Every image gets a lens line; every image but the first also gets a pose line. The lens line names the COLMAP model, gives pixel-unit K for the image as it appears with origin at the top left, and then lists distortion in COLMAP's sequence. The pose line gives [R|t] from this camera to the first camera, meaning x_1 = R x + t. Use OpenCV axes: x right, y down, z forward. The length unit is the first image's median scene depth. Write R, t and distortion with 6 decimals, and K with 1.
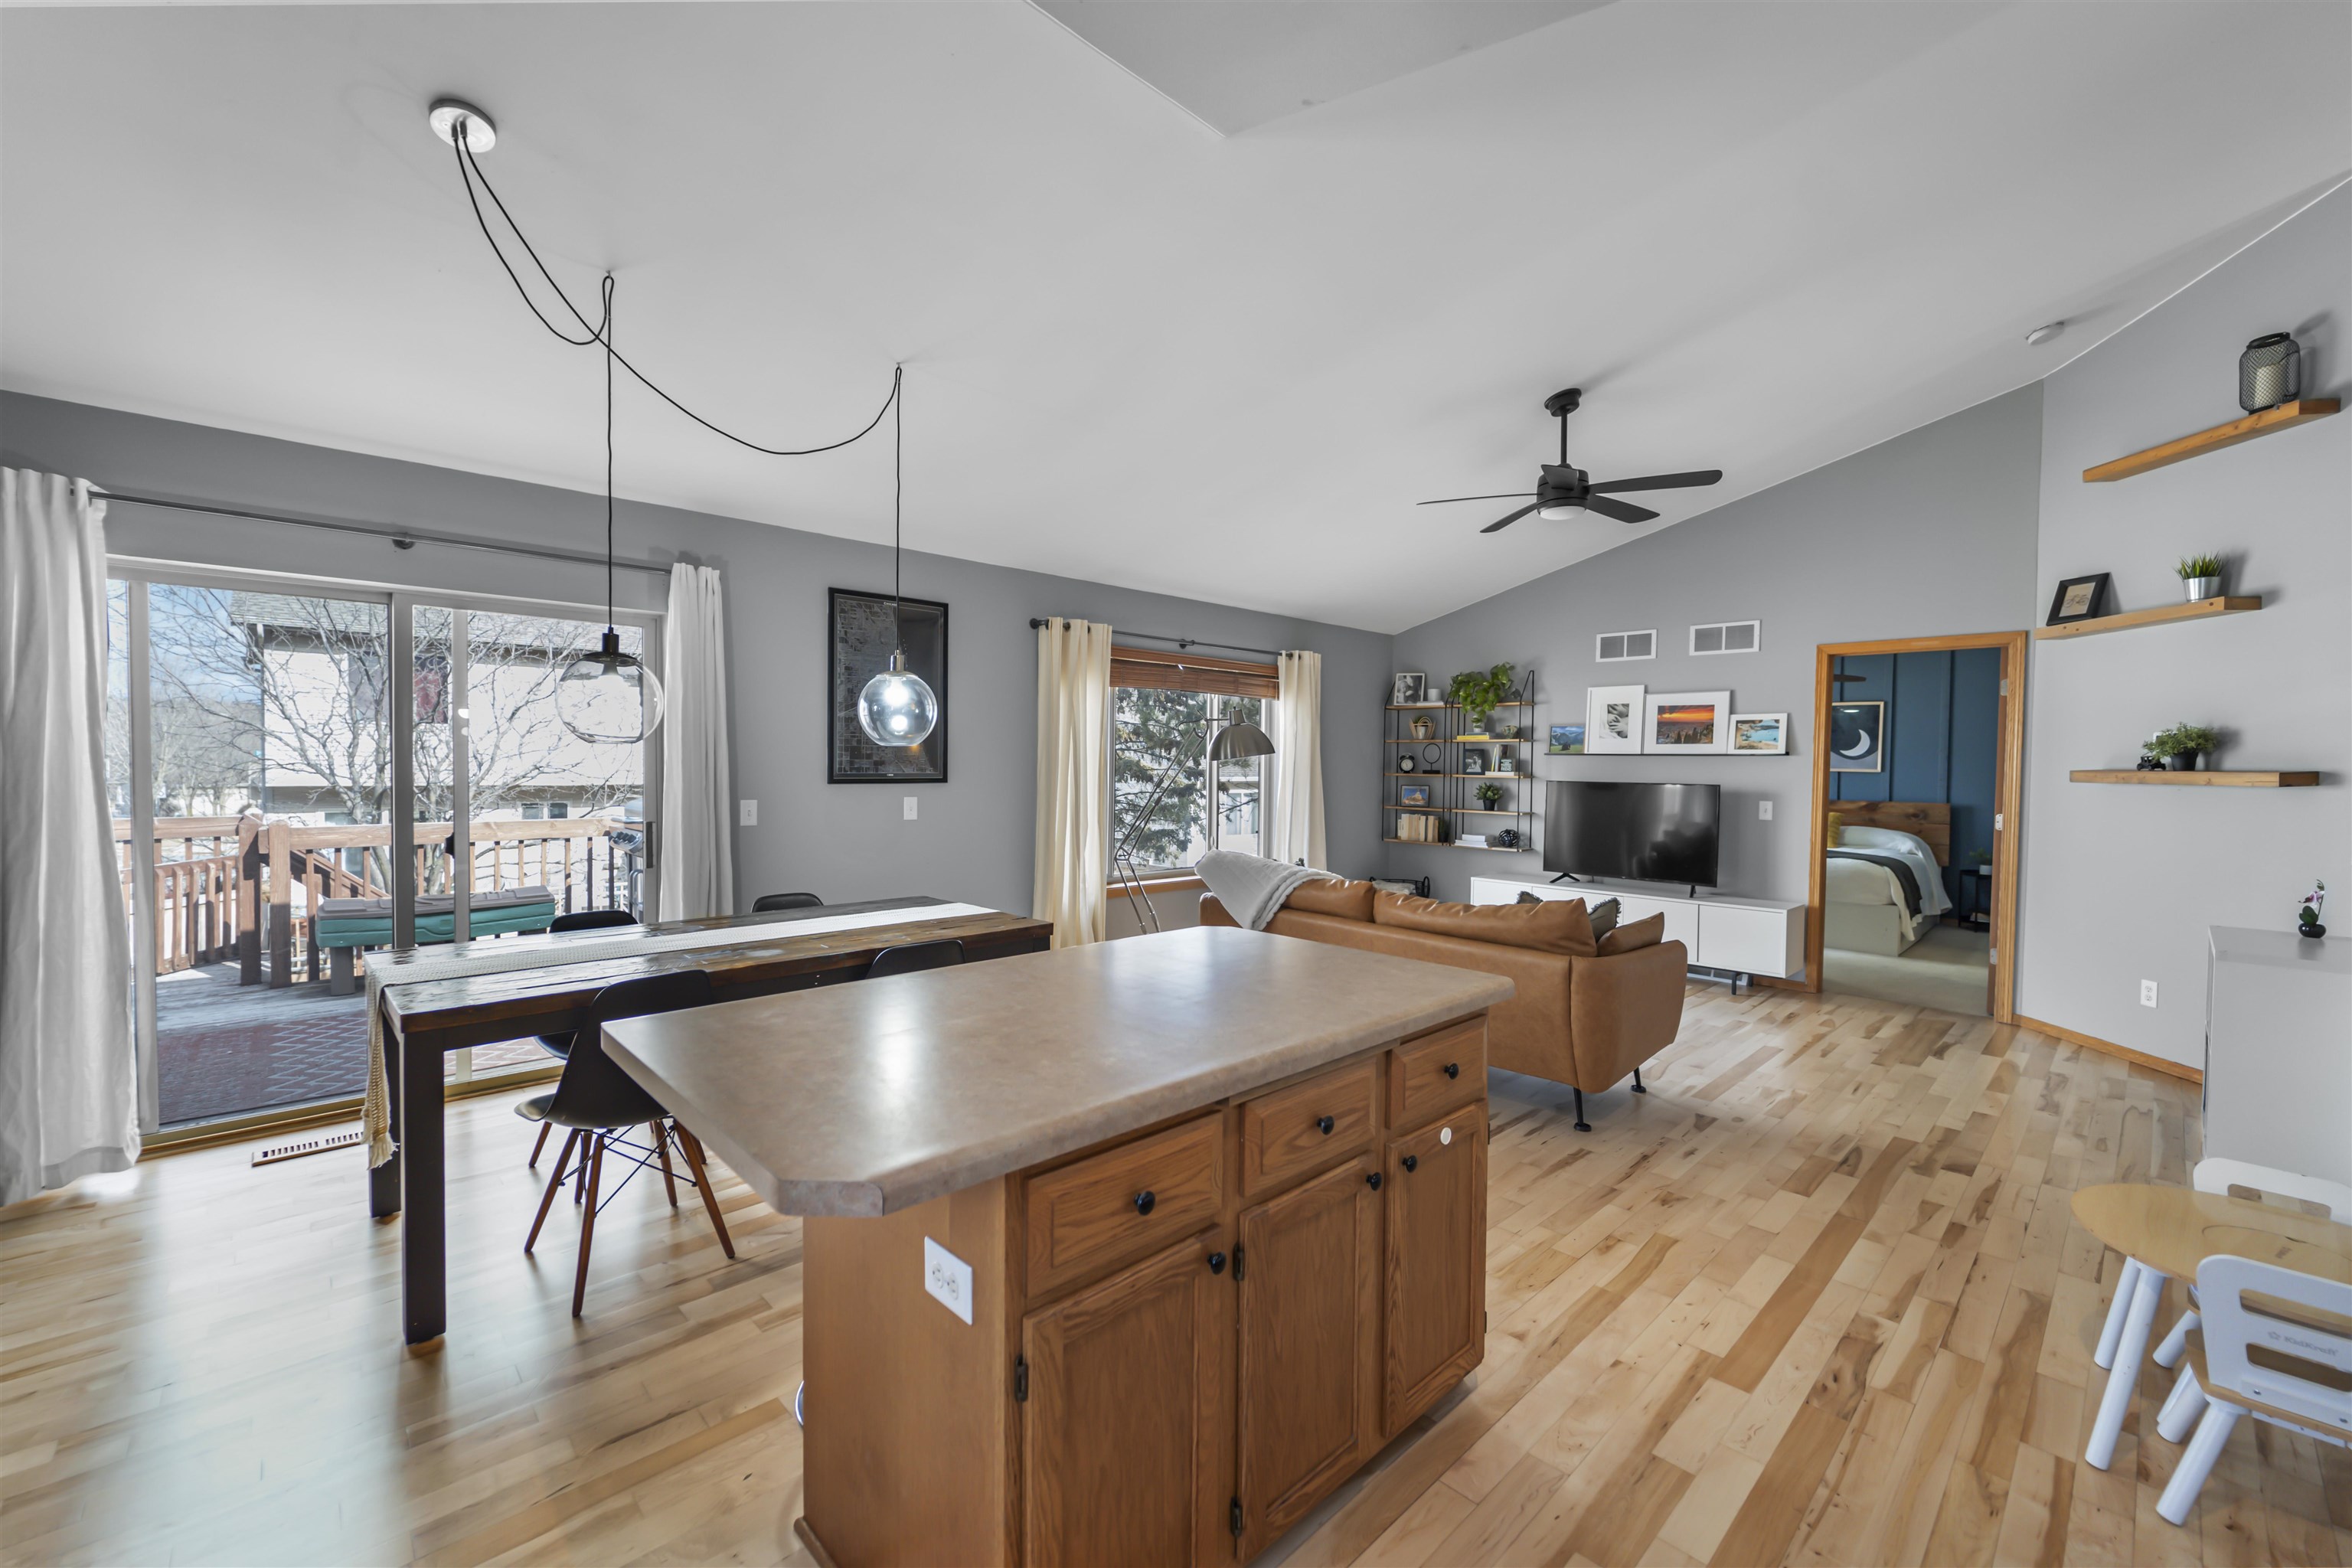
lens RADIAL K [[947.3, 0, 1172.7], [0, 947.3, 786.2], [0, 0, 1]] dist [-0.001707, -0.000491]
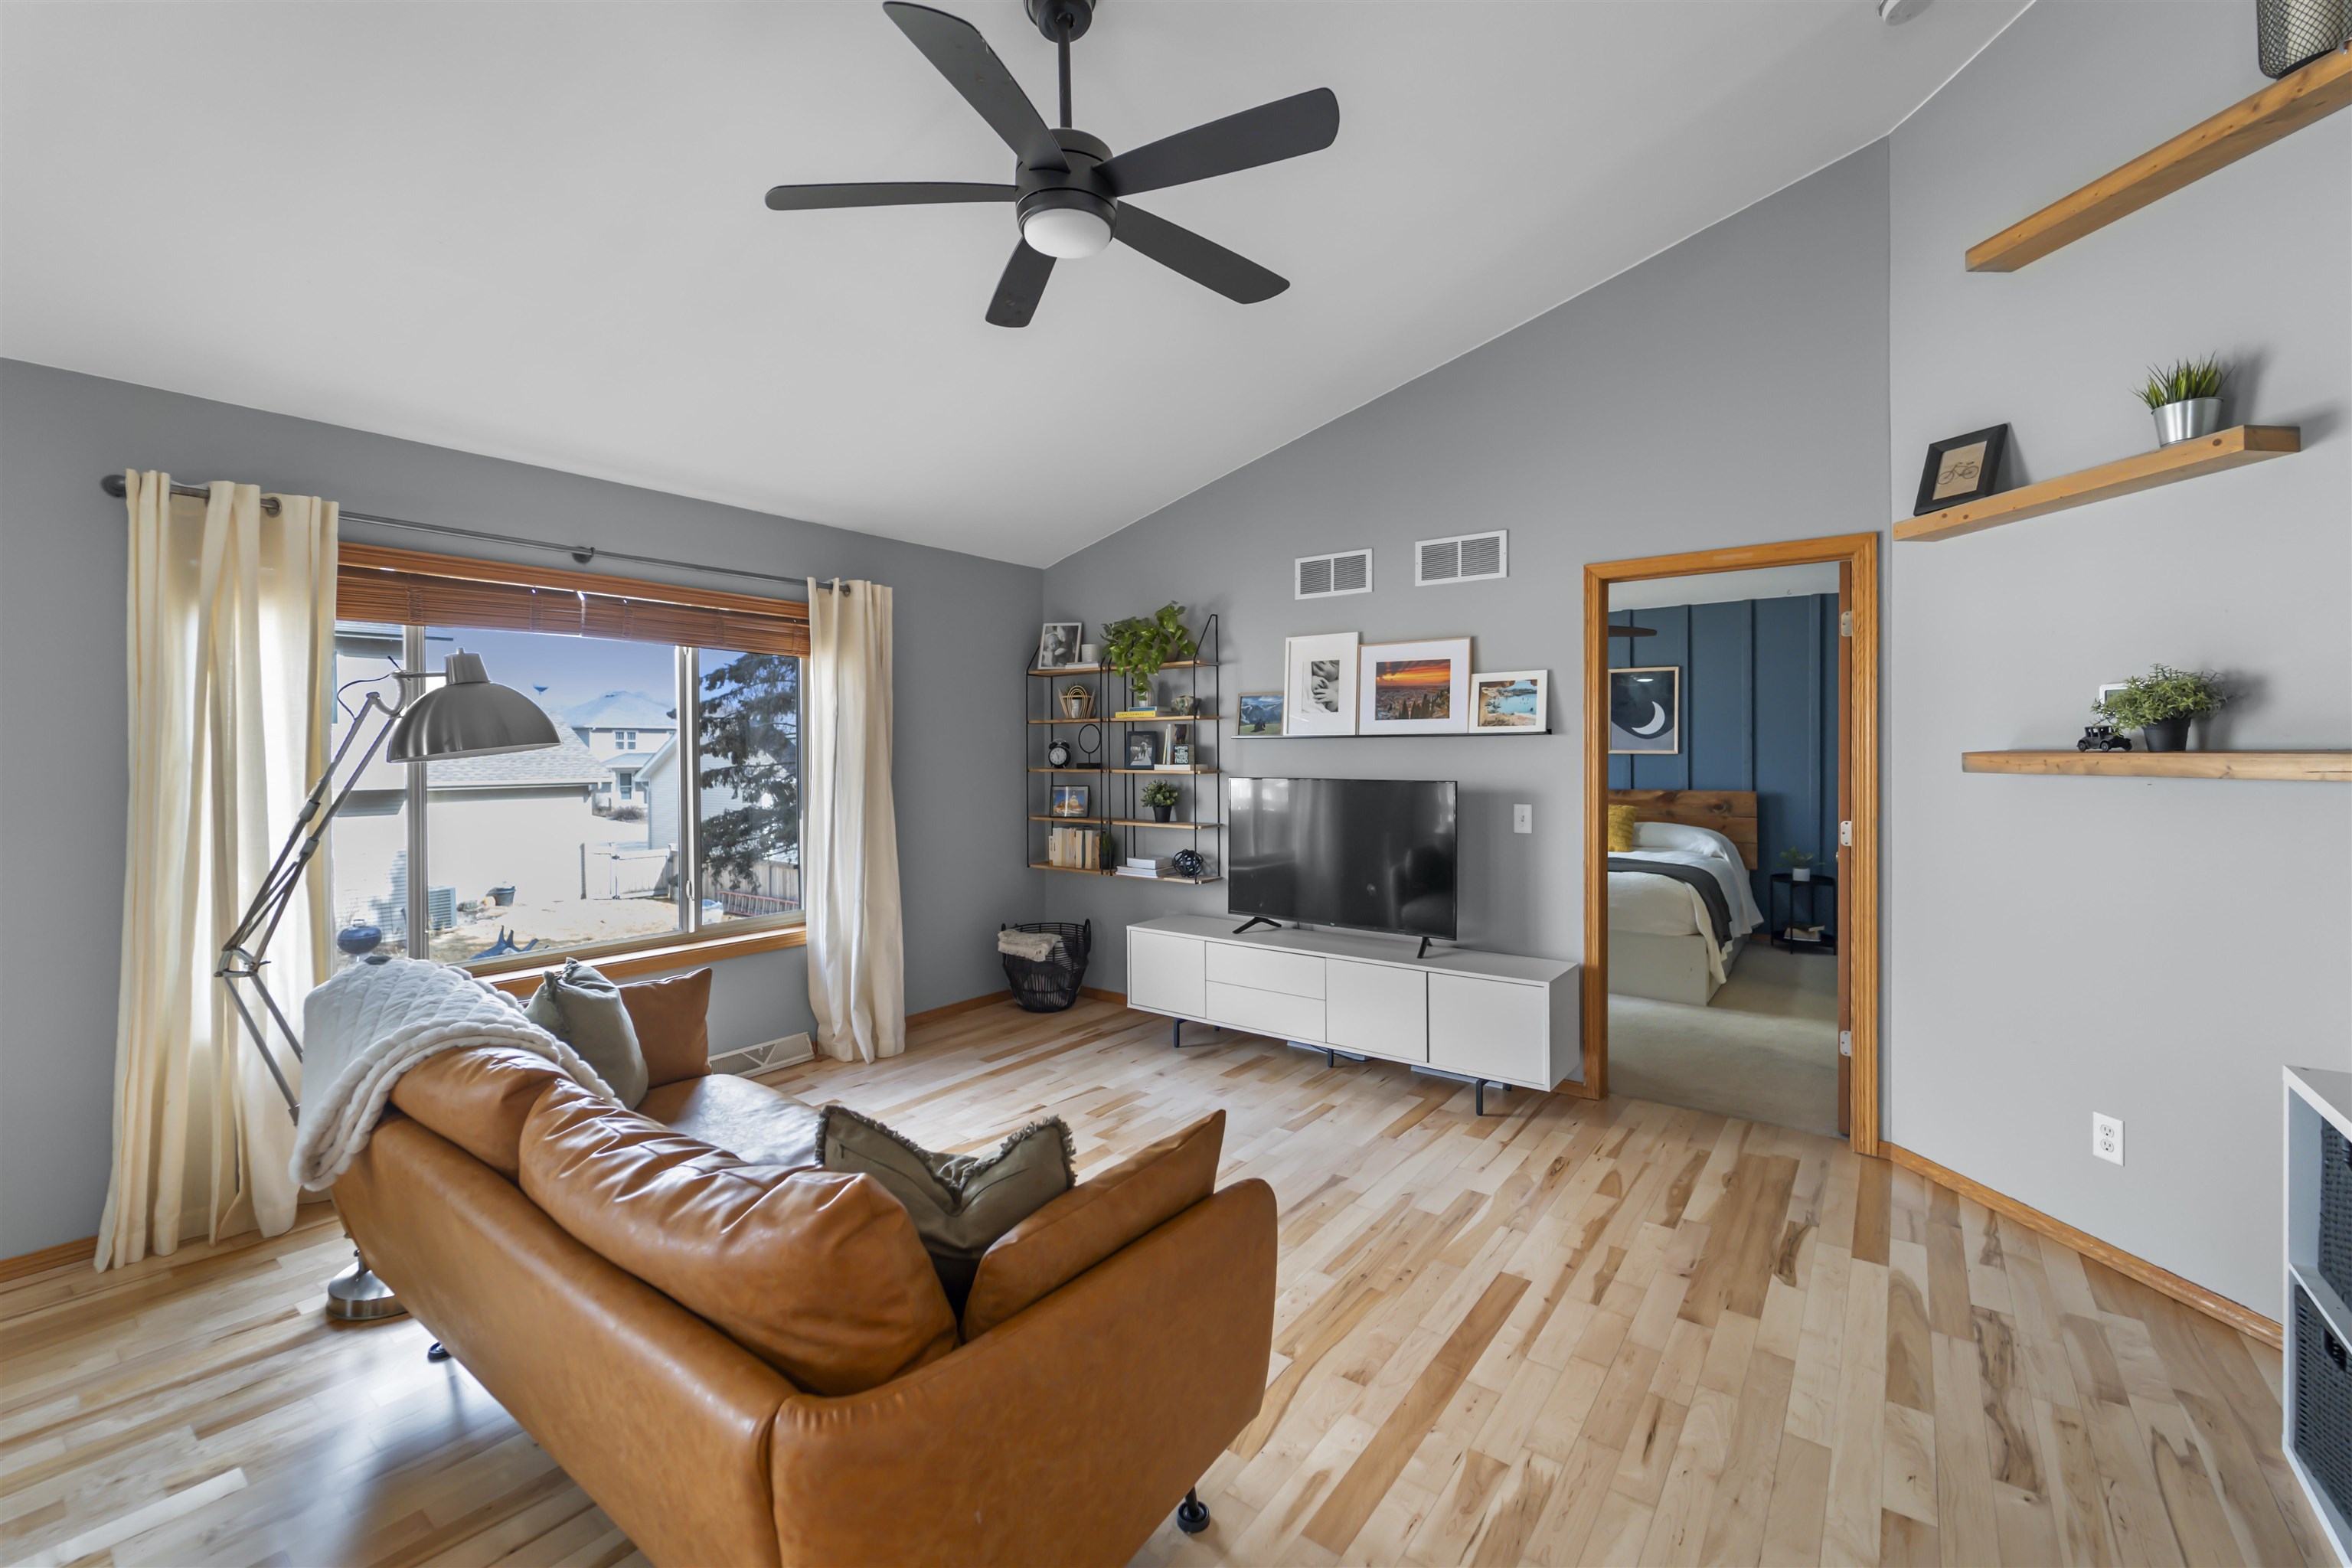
lens RADIAL K [[947.3, 0, 1205.5], [0, 947.3, 753.7], [0, 0, 1]] dist [-0.001707, -0.000491]
pose [[0.983774, -0.017638, 0.178541, 0.301243], [0.021296, 0.999600, -0.018593, -0.012091], [-0.178142, 0.022094, 0.983757, 0.402295]]
